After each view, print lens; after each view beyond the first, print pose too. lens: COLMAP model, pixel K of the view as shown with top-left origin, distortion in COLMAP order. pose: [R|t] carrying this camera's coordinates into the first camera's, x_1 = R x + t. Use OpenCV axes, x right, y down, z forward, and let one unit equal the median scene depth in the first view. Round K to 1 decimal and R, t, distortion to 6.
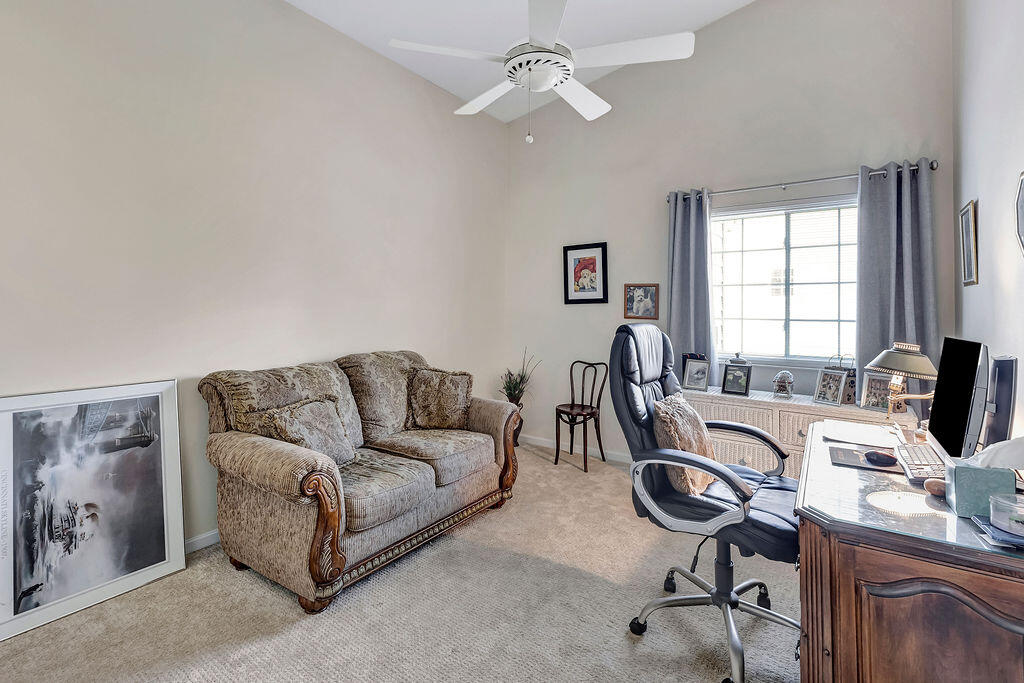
lens RADIAL K [[468.3, 0, 501.9], [0, 468.3, 302.9], [0, 0, 1]] dist [0.012463, -0.001675]
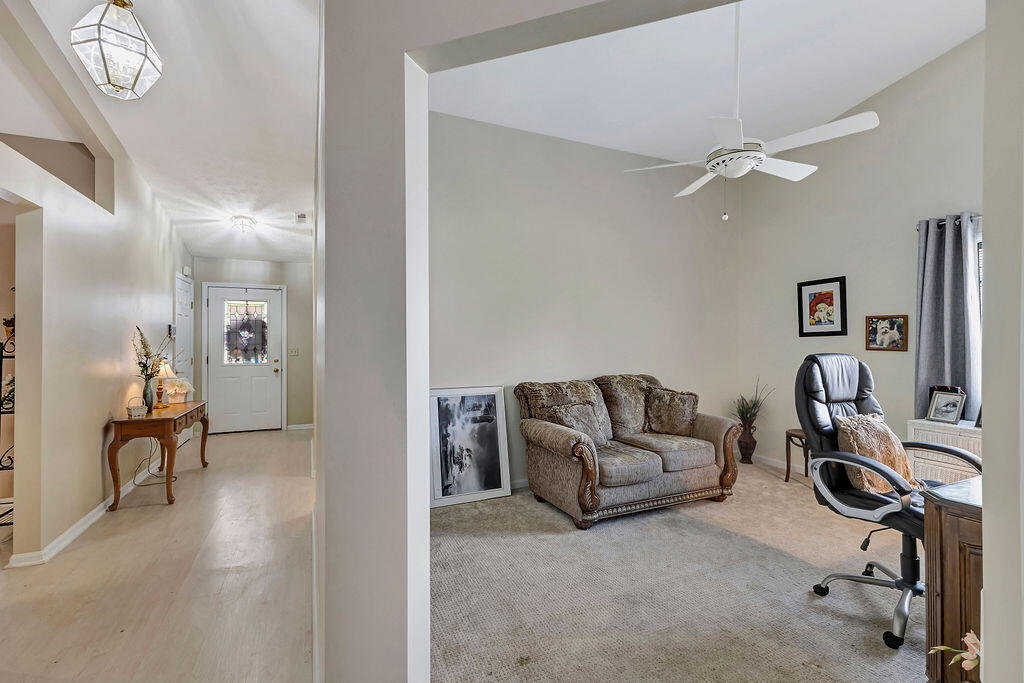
lens RADIAL K [[468.3, 0, 503.3], [0, 468.3, 340.6], [0, 0, 1]] dist [0.012463, -0.001675]
pose [[0.856681, -0.011198, -0.515725, 0.192275], [0.016428, 0.999849, 0.005579, -0.010356], [0.515585, -0.013252, 0.856736, -0.468999]]
